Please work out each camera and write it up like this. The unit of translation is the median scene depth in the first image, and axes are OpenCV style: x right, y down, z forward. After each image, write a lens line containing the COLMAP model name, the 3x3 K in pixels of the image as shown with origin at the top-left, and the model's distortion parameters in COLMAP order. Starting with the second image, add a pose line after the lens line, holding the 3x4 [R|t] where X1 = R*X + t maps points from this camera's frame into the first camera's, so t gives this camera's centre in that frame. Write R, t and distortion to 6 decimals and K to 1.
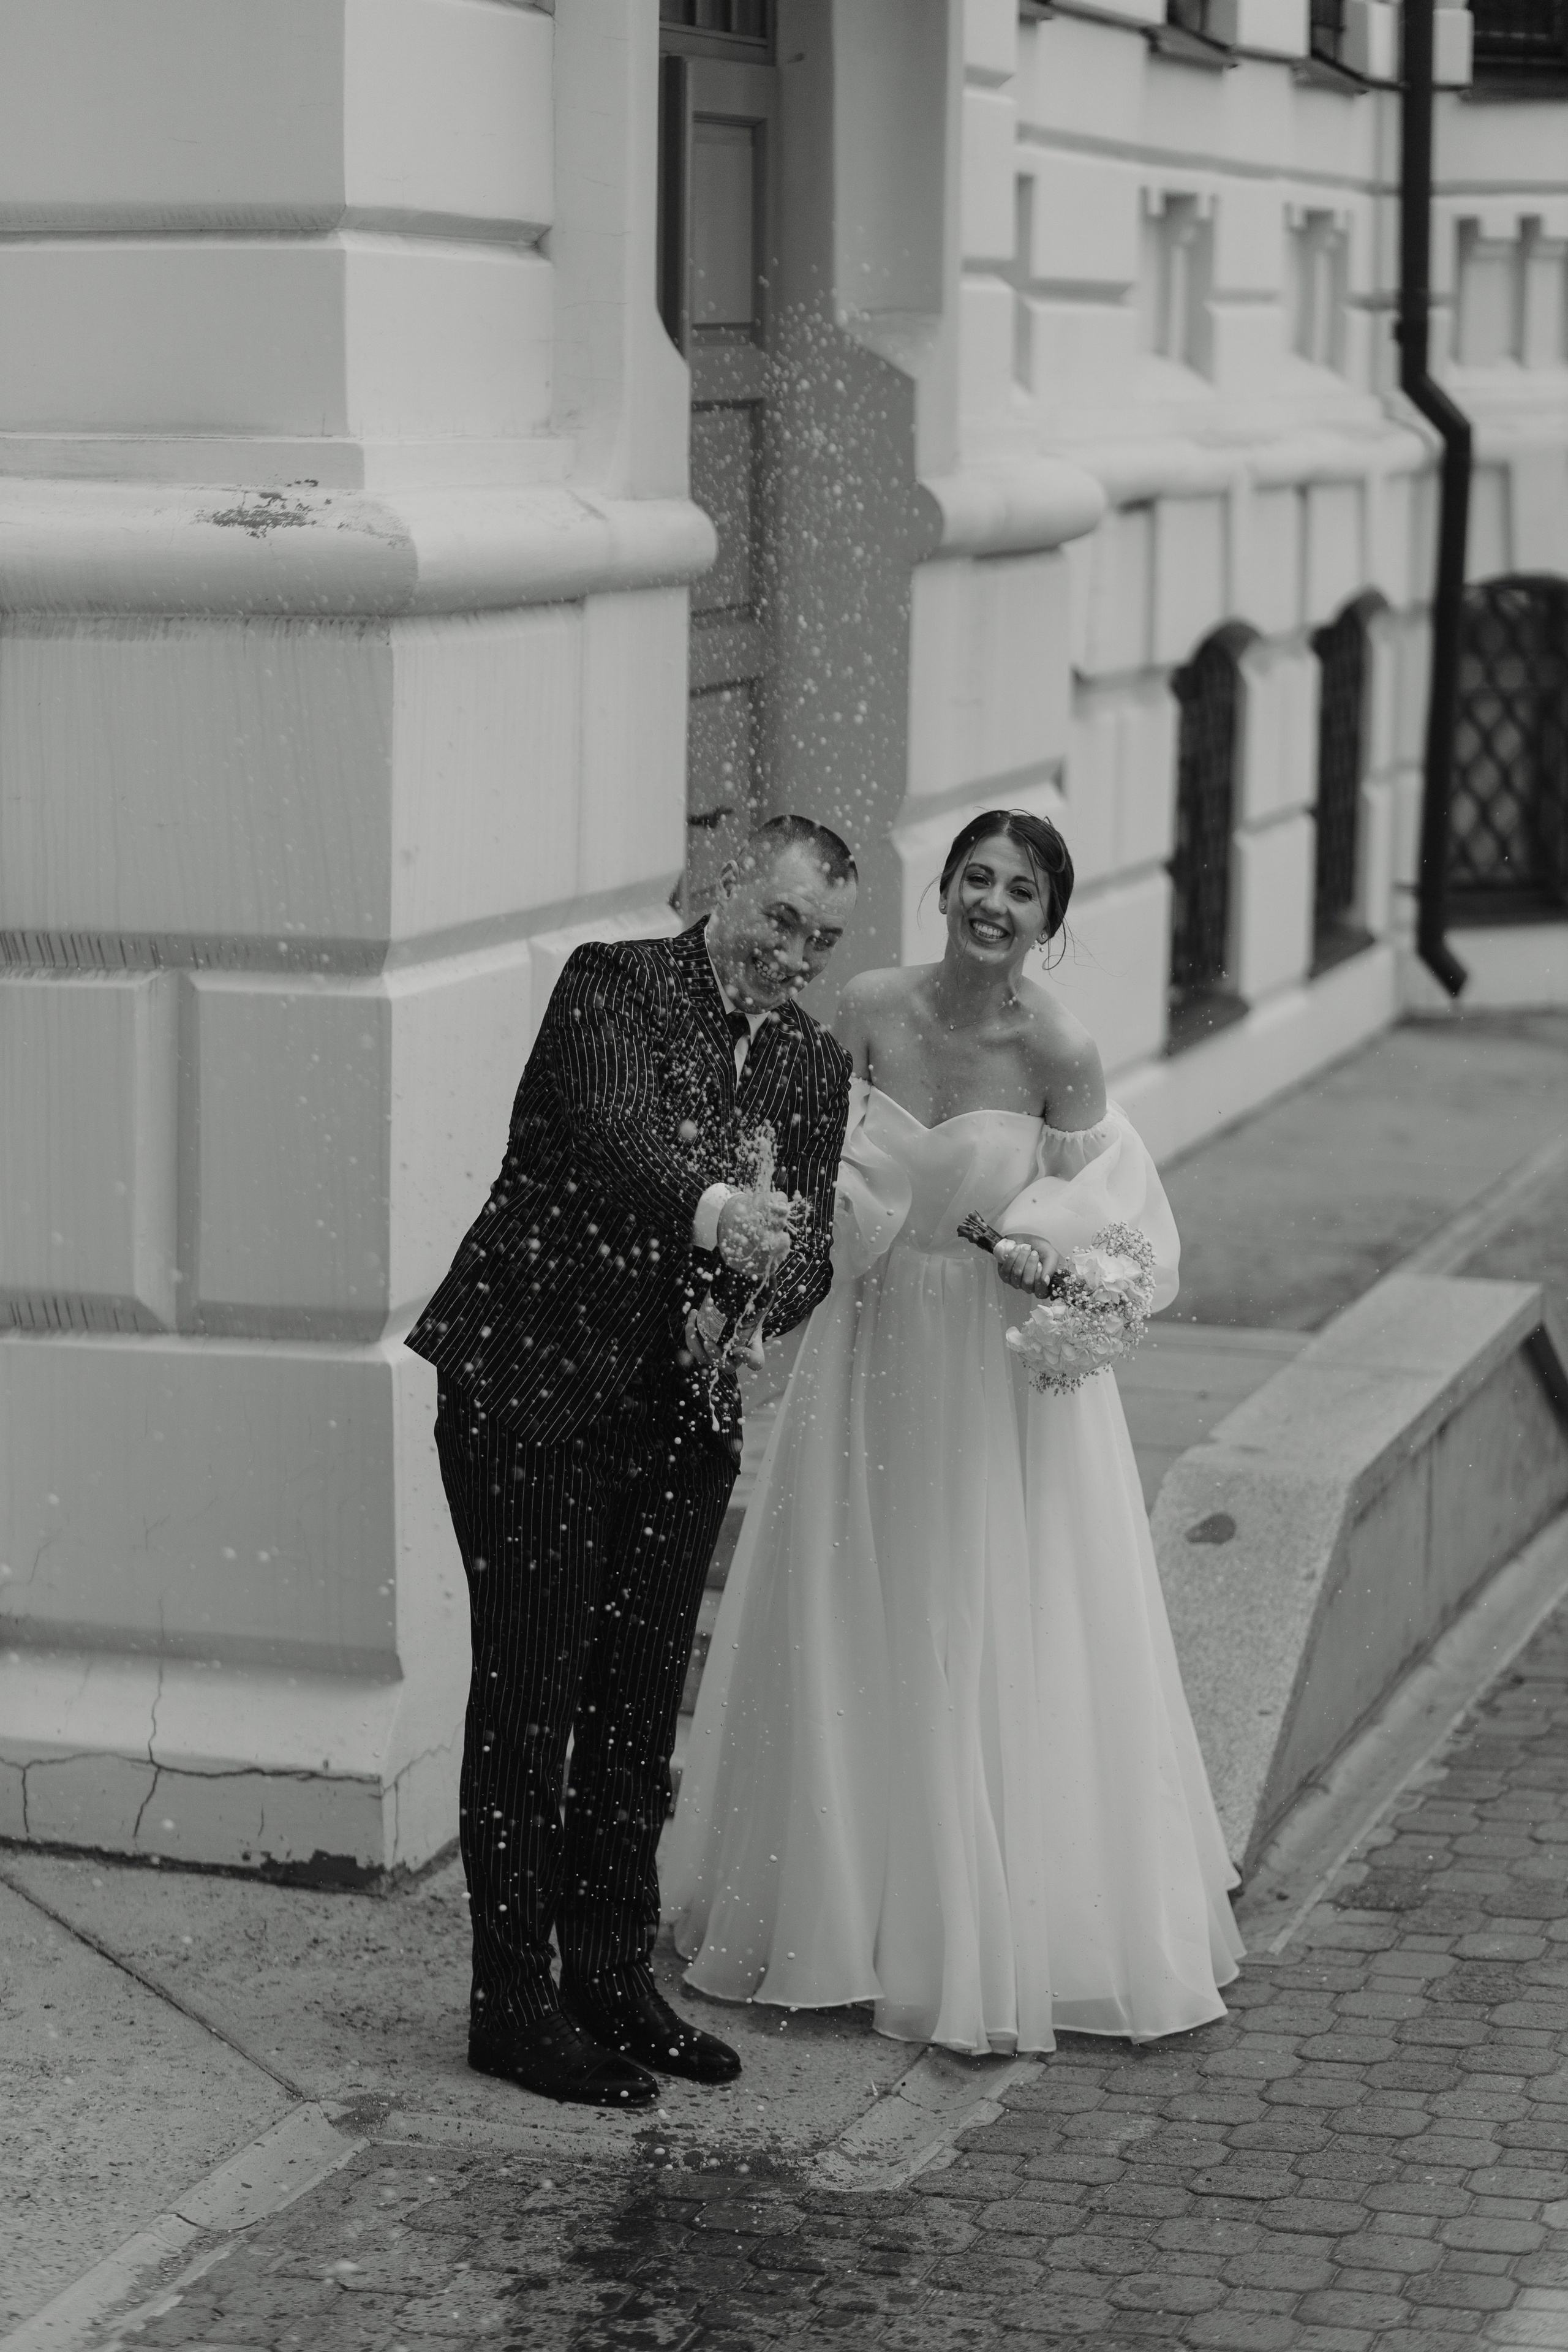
lens RADIAL K [[5650.4, 0, 774.6], [0, 5650.4, 1183.9], [0, 0, 1]] dist [-0.040855, -0.017581]
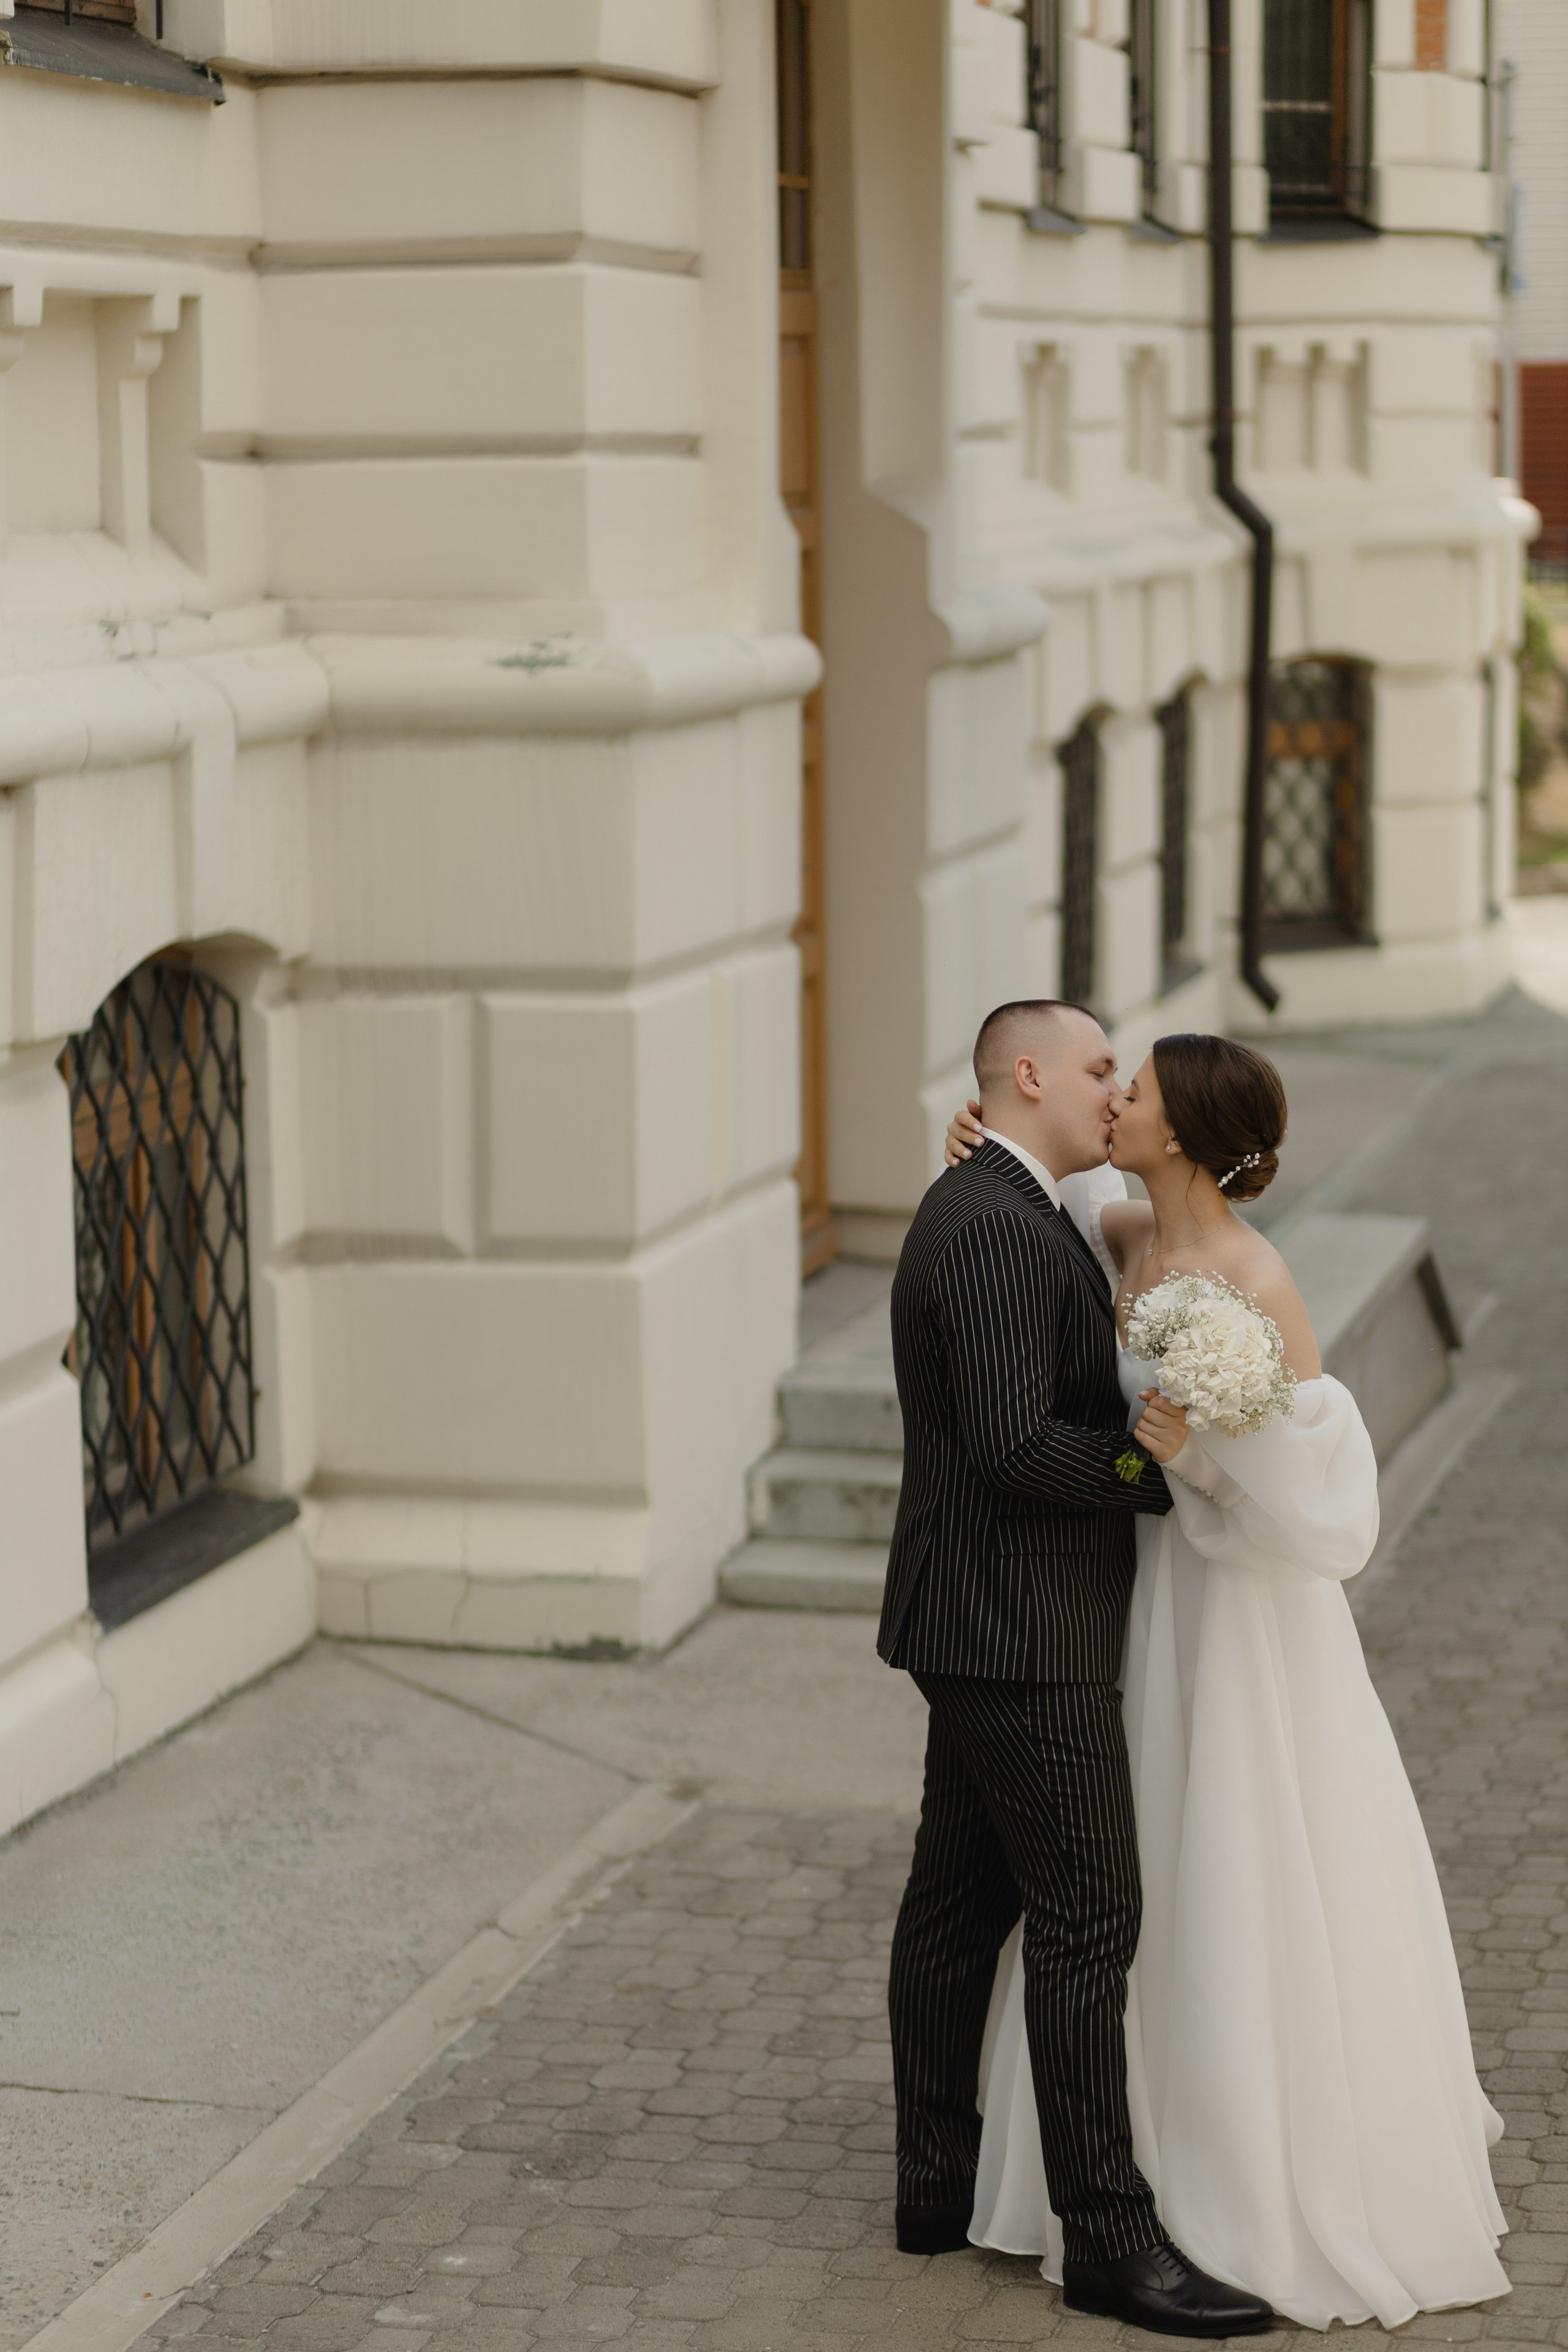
lens RADIAL K [[5697.2, 0, 718.0], [0, 5697.2, 1116.2], [0, 0, 1]] dist [-0.002707, -0.515241]
pose [[0.998590, -0.025850, 0.046367, -0.105476], [0.026912, 0.999386, -0.022415, 0.023374], [-0.045759, 0.023631, 0.998673, -0.358734]]
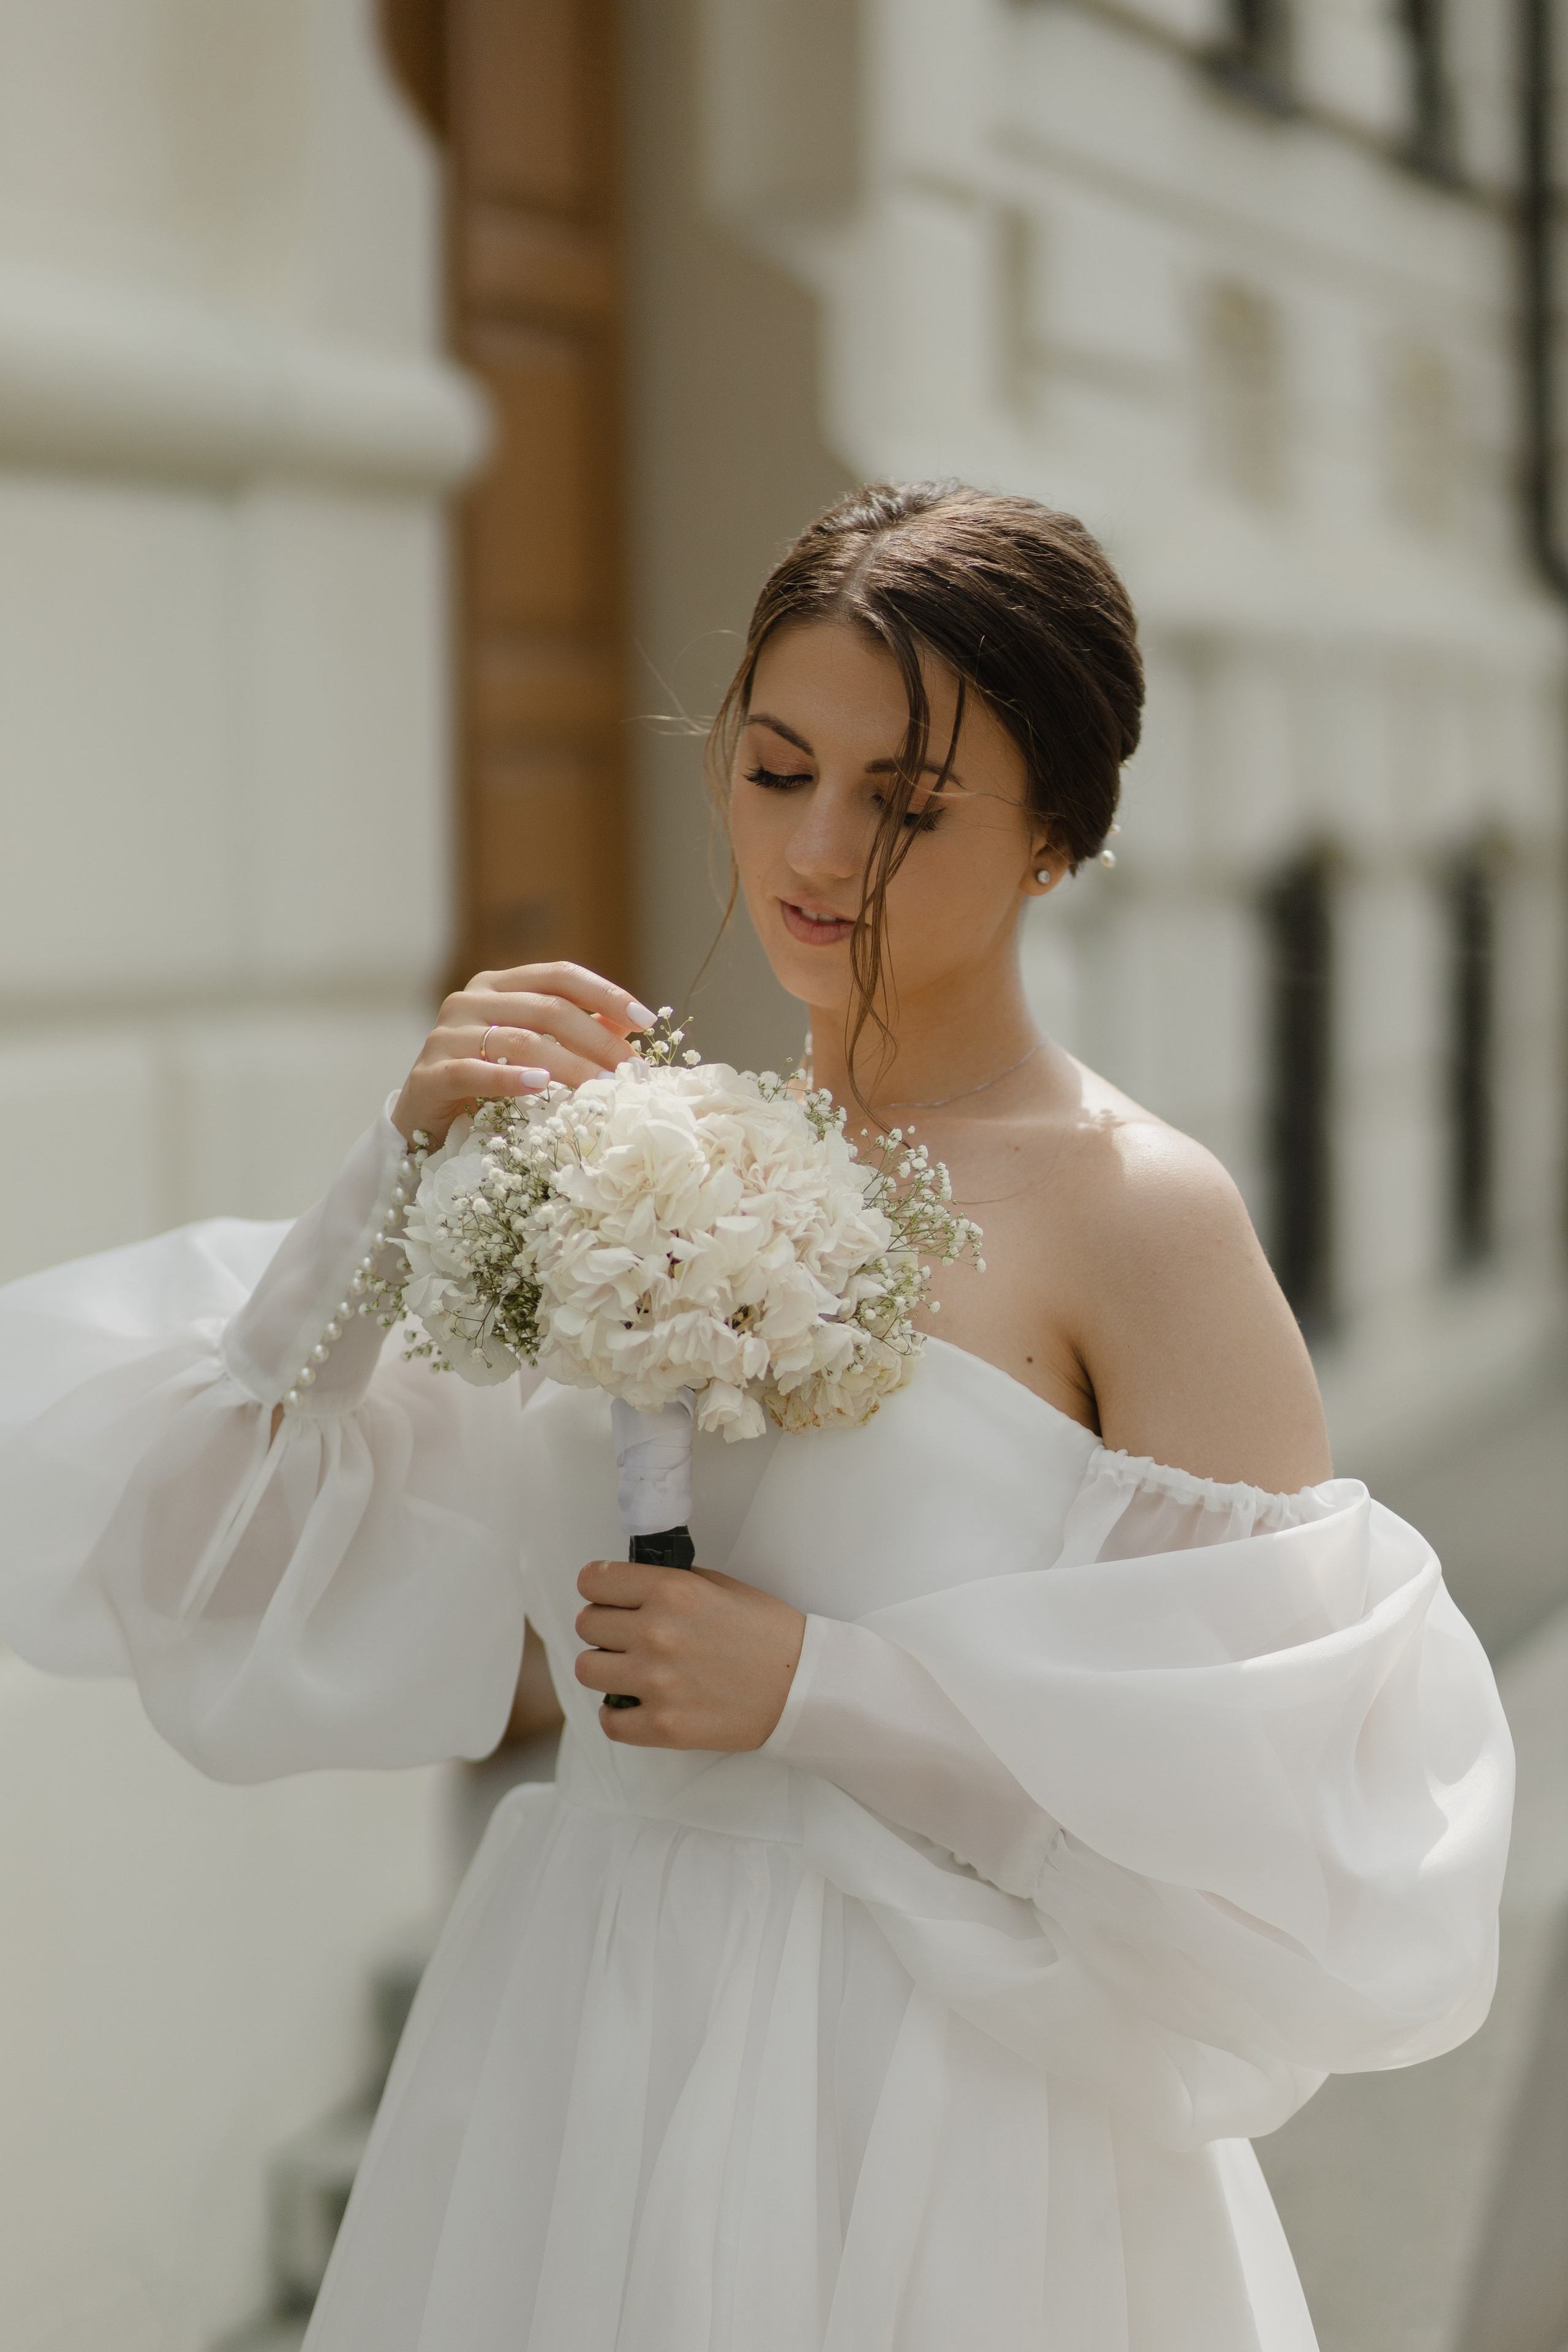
lens RADIAL K [[5791.2, 0, 784.1], [0, 5791.2, 1138.4], [0, 0, 1]] dist [0.043091, 0.688478]
pose [[0.999490, -0.026997, -0.017070, 0.034893], [0.025350, 0.995596, -0.090251, 0.026558], [0.019431, 0.089772, 0.995773, 0.379955]]
